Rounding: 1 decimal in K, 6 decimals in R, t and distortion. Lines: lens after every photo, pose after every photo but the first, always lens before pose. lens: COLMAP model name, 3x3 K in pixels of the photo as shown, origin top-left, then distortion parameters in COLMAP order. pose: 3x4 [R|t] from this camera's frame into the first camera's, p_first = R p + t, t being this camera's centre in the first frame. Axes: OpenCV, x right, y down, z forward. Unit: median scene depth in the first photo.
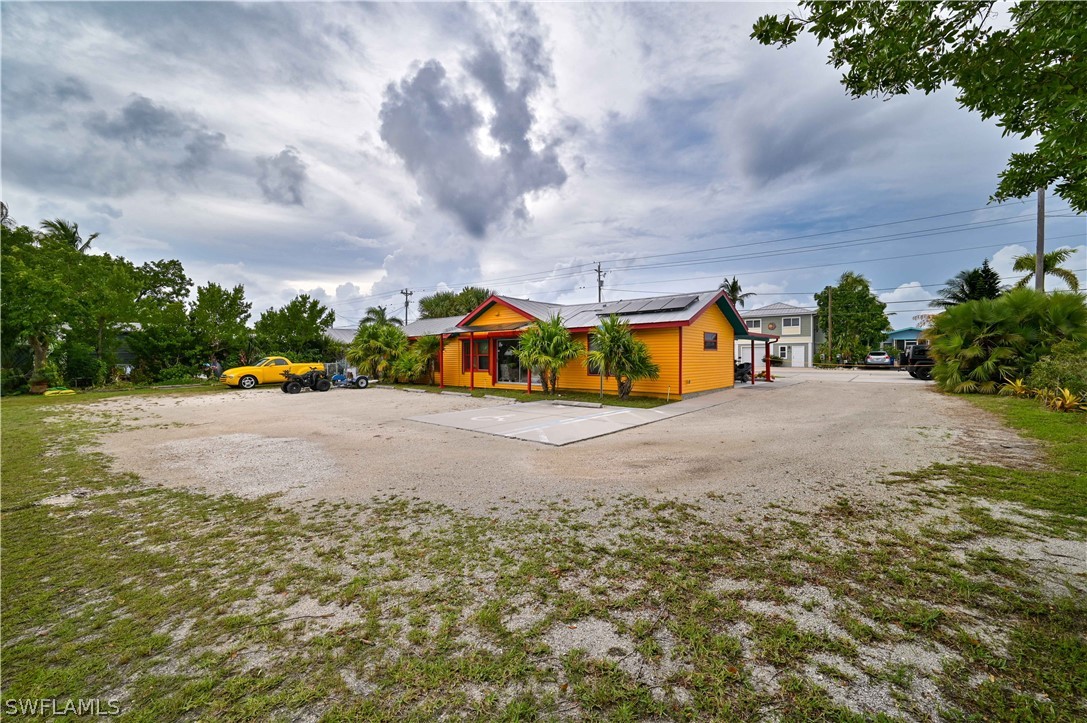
lens RADIAL K [[419.6, 0, 544.5], [0, 419.6, 356.5], [0, 0, 1]] dist [0.002252, 0.000302]
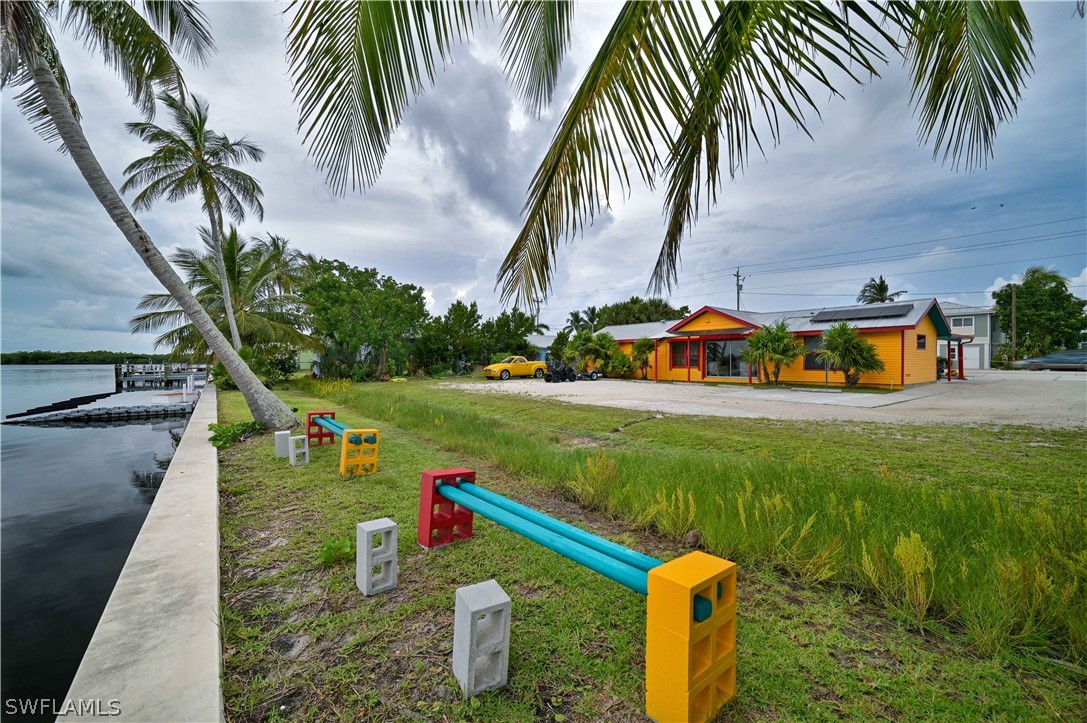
lens RADIAL K [[419.6, 0, 548.0], [0, 419.6, 368.1], [0, 0, 1]] dist [0.002252, 0.000302]
pose [[0.979054, 0.006346, -0.203500, -0.292197], [-0.002382, 0.999803, 0.019717, 0.012119], [0.203585, -0.018820, 0.978876, -0.277079]]
